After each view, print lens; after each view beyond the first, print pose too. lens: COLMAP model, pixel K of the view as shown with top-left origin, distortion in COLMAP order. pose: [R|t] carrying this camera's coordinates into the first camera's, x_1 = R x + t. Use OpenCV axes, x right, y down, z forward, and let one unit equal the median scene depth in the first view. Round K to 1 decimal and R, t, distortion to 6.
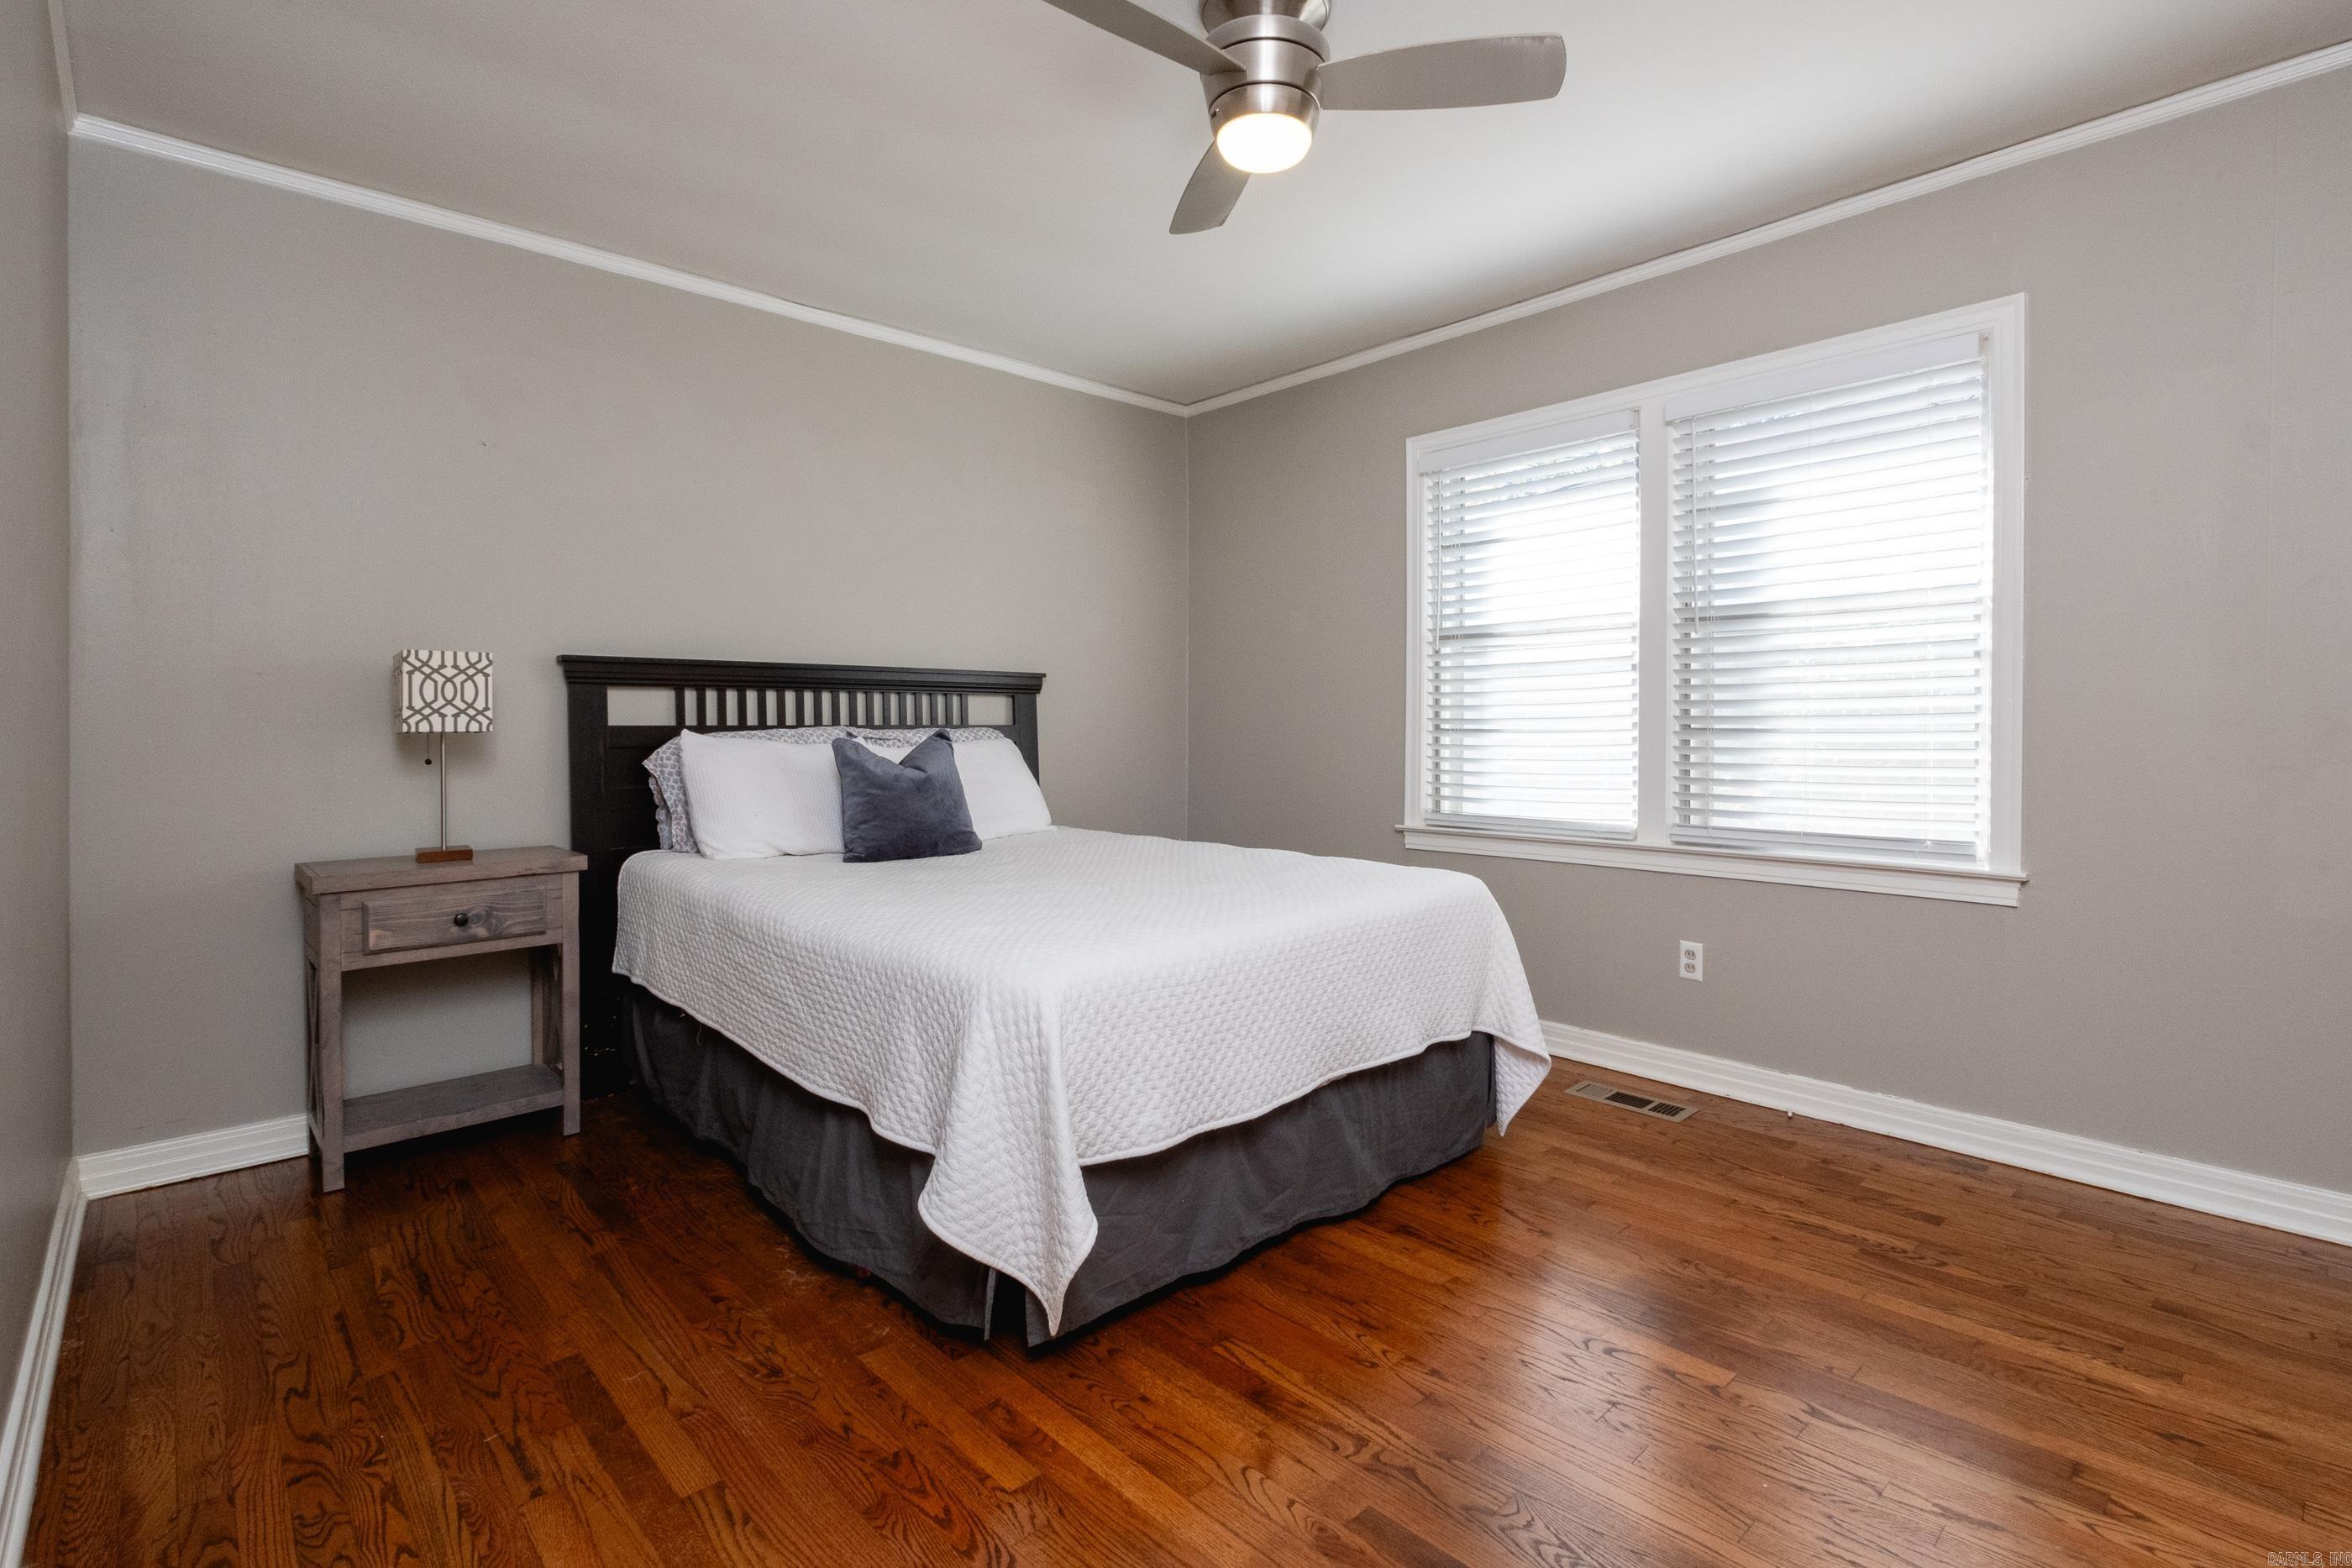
lens RADIAL K [[1115.7, 0, 1215.4], [0, 1115.7, 728.5], [0, 0, 1]] dist [0.001458, -0.000559]
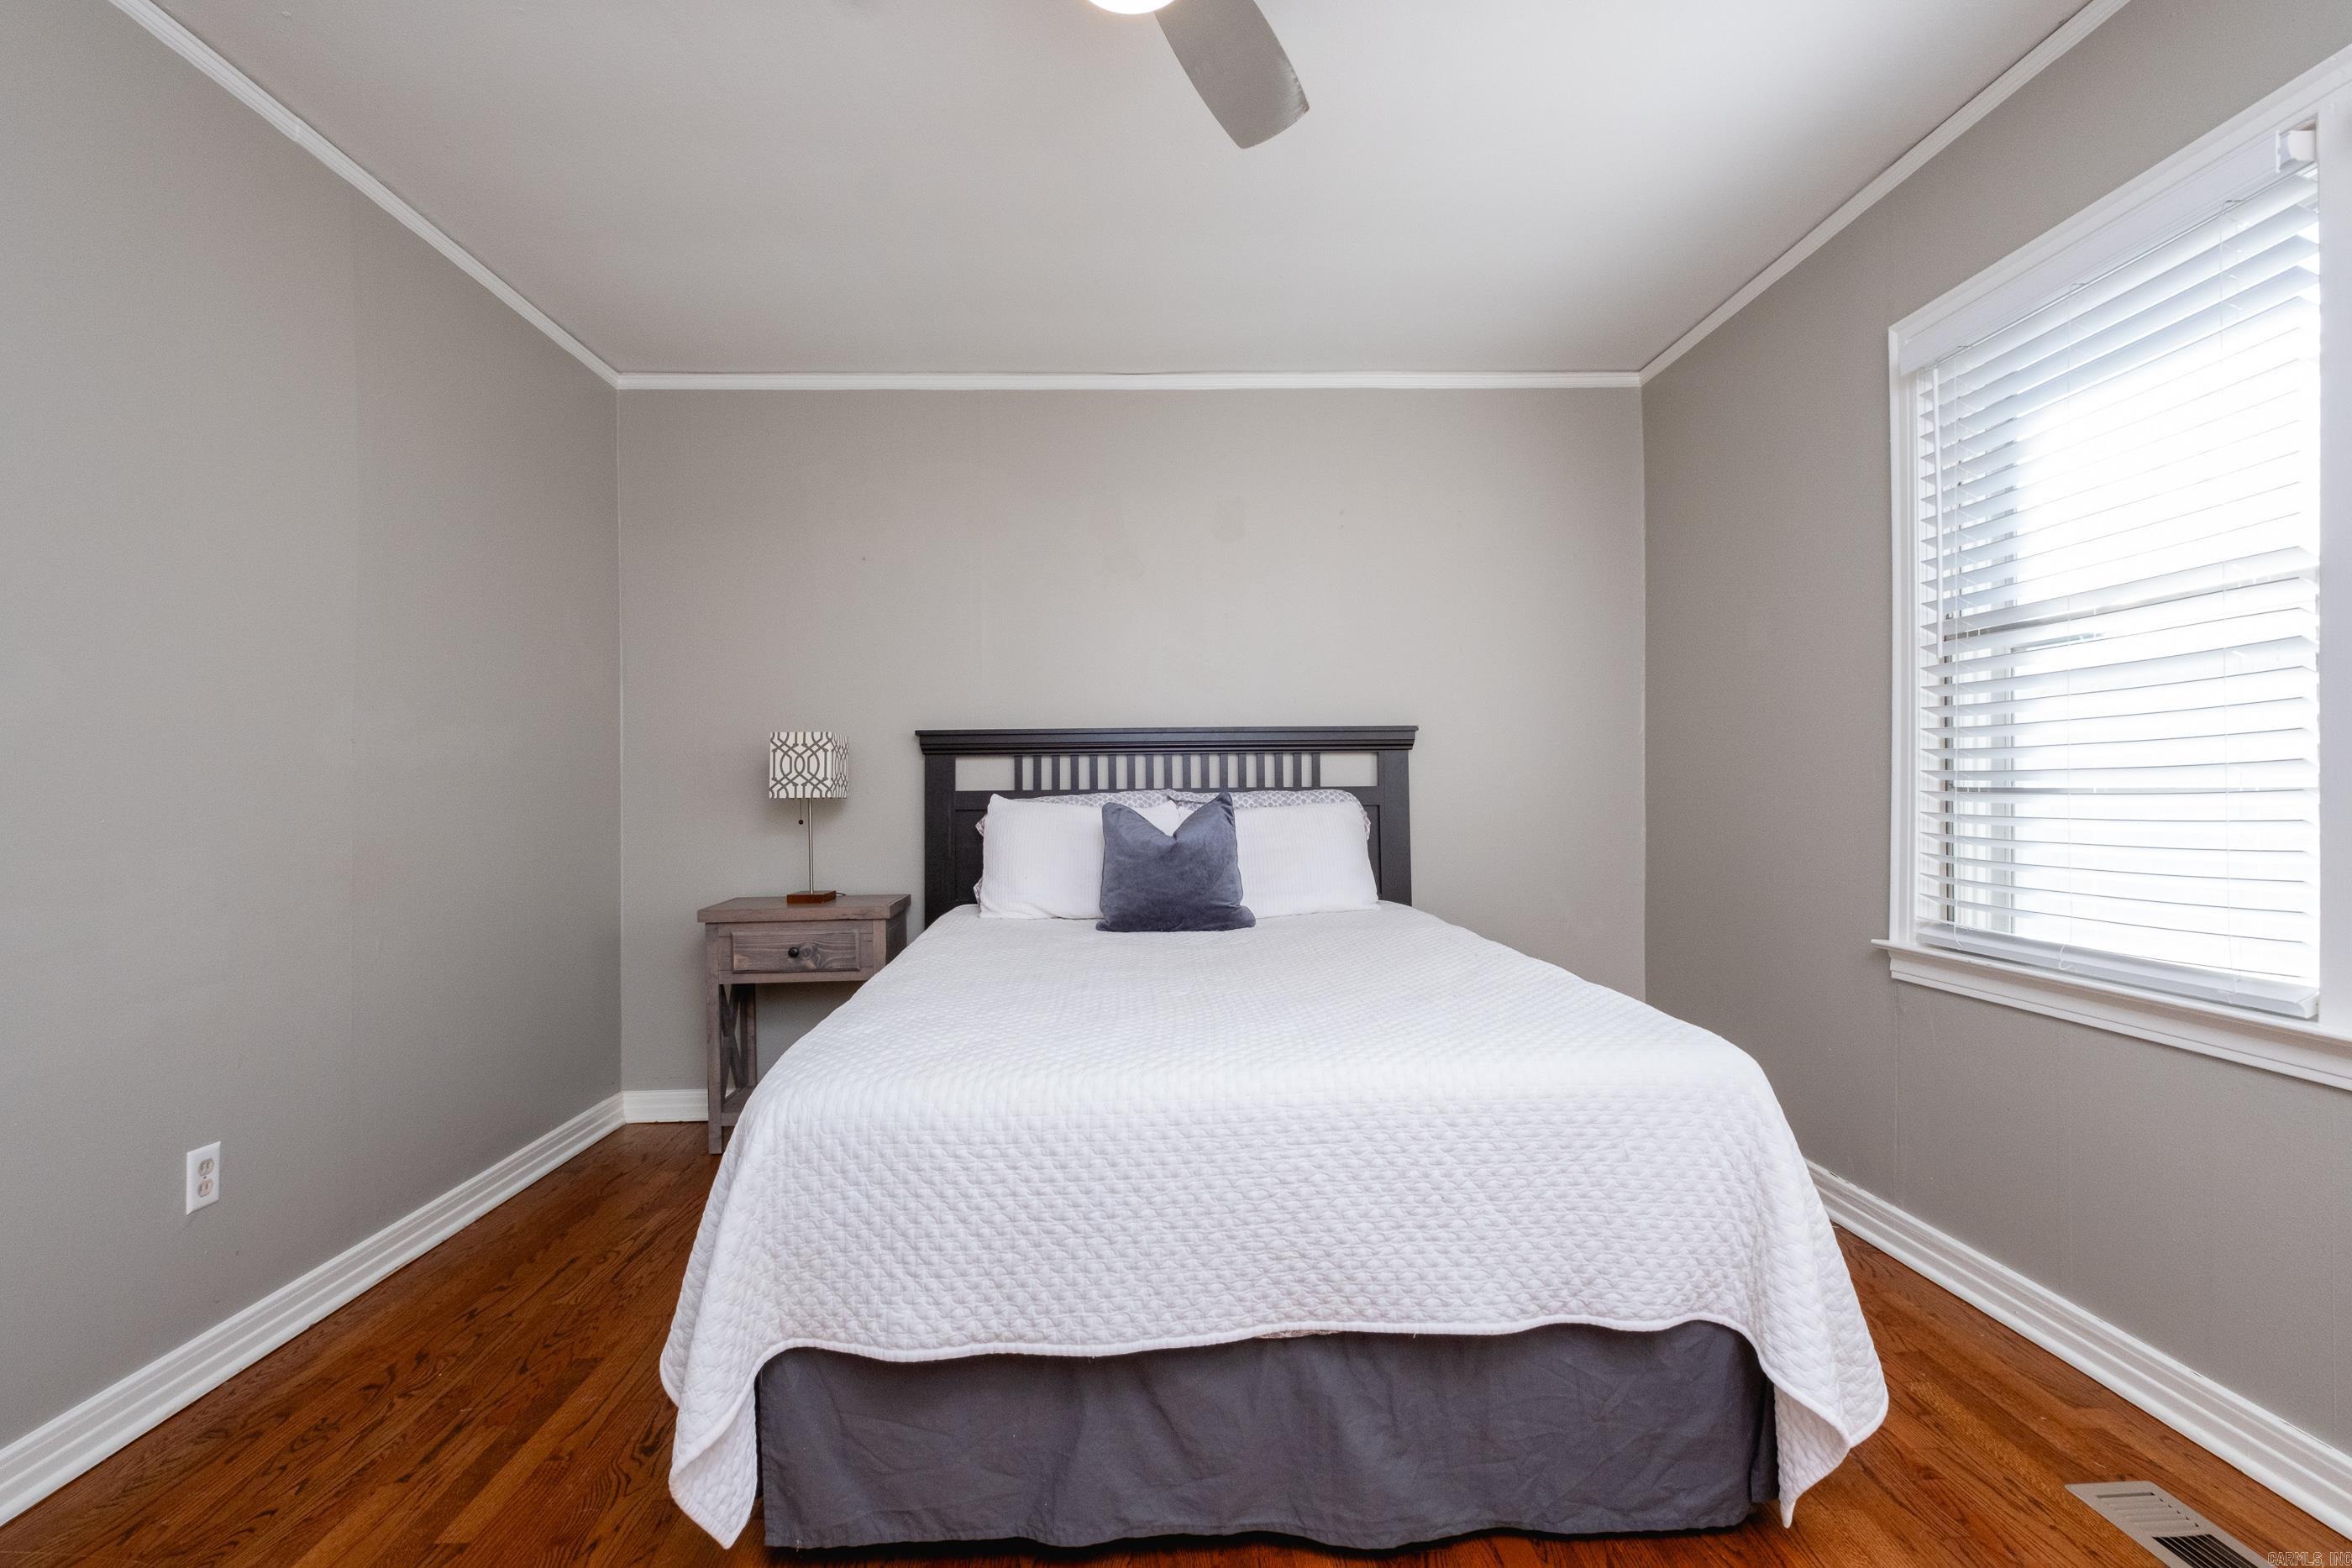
lens RADIAL K [[1061.0, 0, 1157.8], [0, 1061.0, 780.5], [0, 0, 1]] dist [0.012612, -0.009891]
pose [[0.739406, -0.010391, -0.673179, 0.385317], [0.008313, 0.999946, -0.006305, -0.005608], [0.673208, -0.000934, 0.739453, 0.397850]]
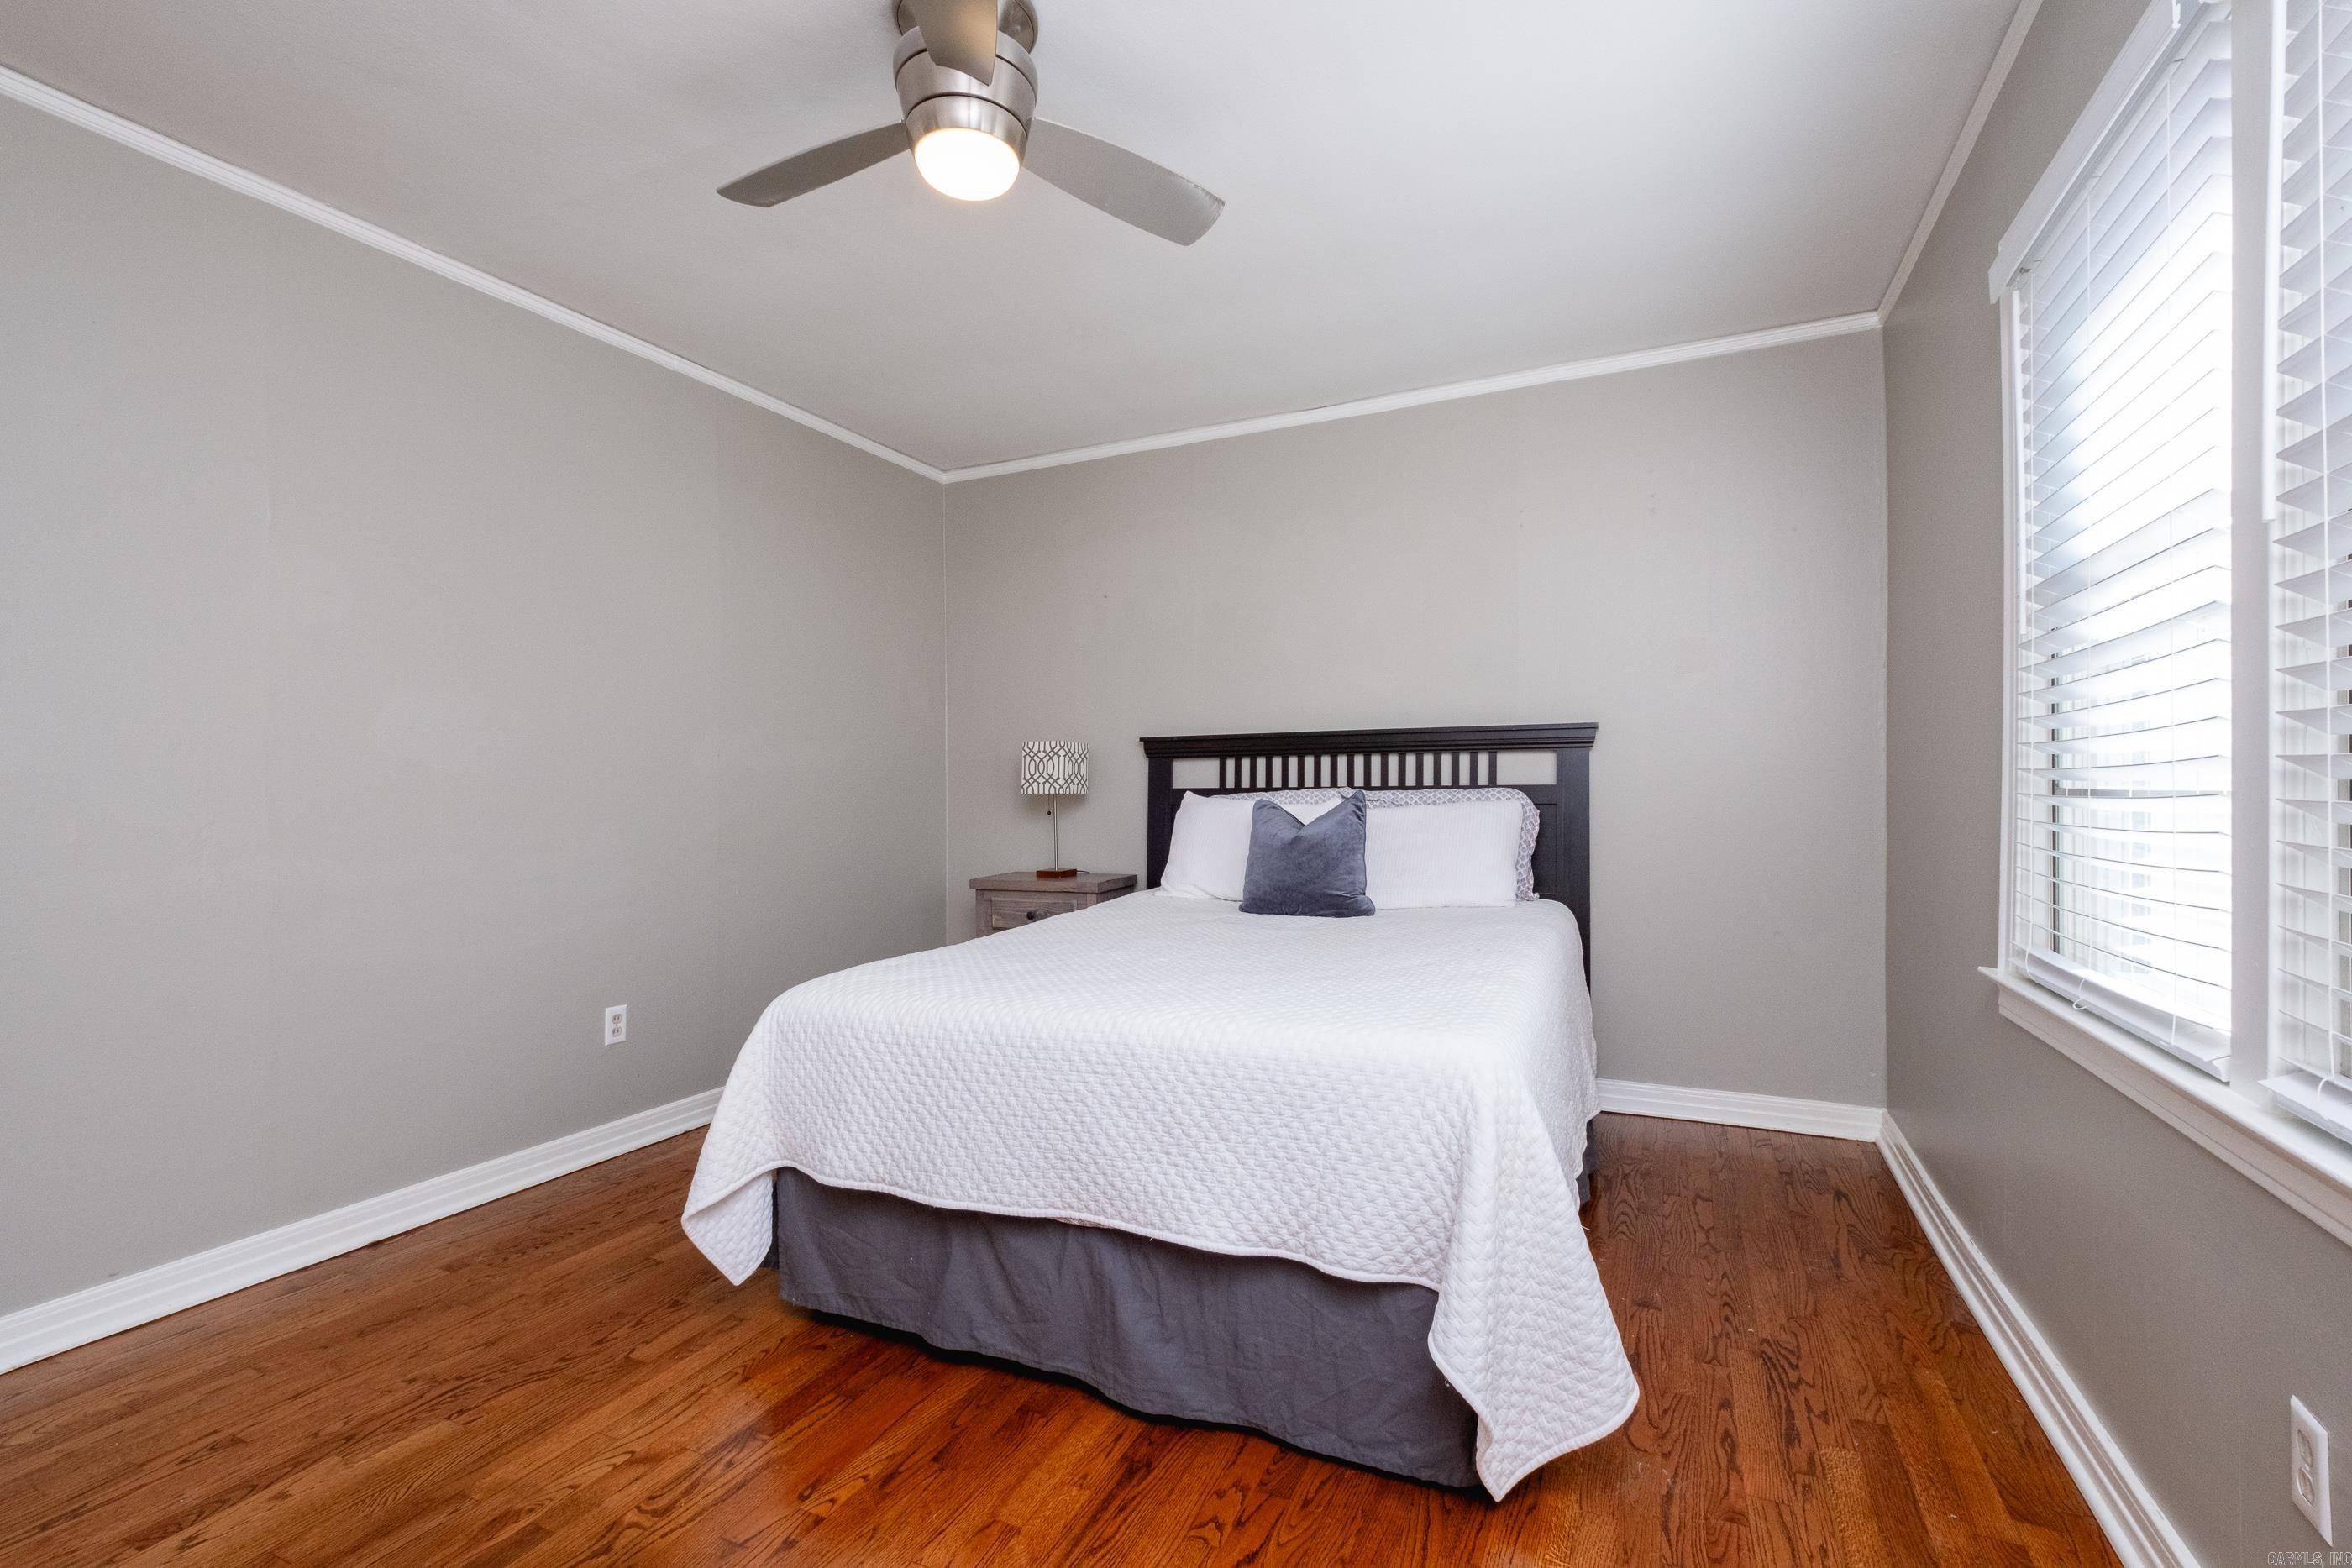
lens RADIAL K [[1027.1, 0, 1177.3], [0, 1027.1, 778.9], [0, 0, 1]] dist [0.003054, -0.000112]
pose [[0.364137, -0.009415, -0.931298, 0.693600], [0.006817, 0.999949, -0.007443, -0.005679], [0.931320, -0.003638, 0.364183, 0.651750]]
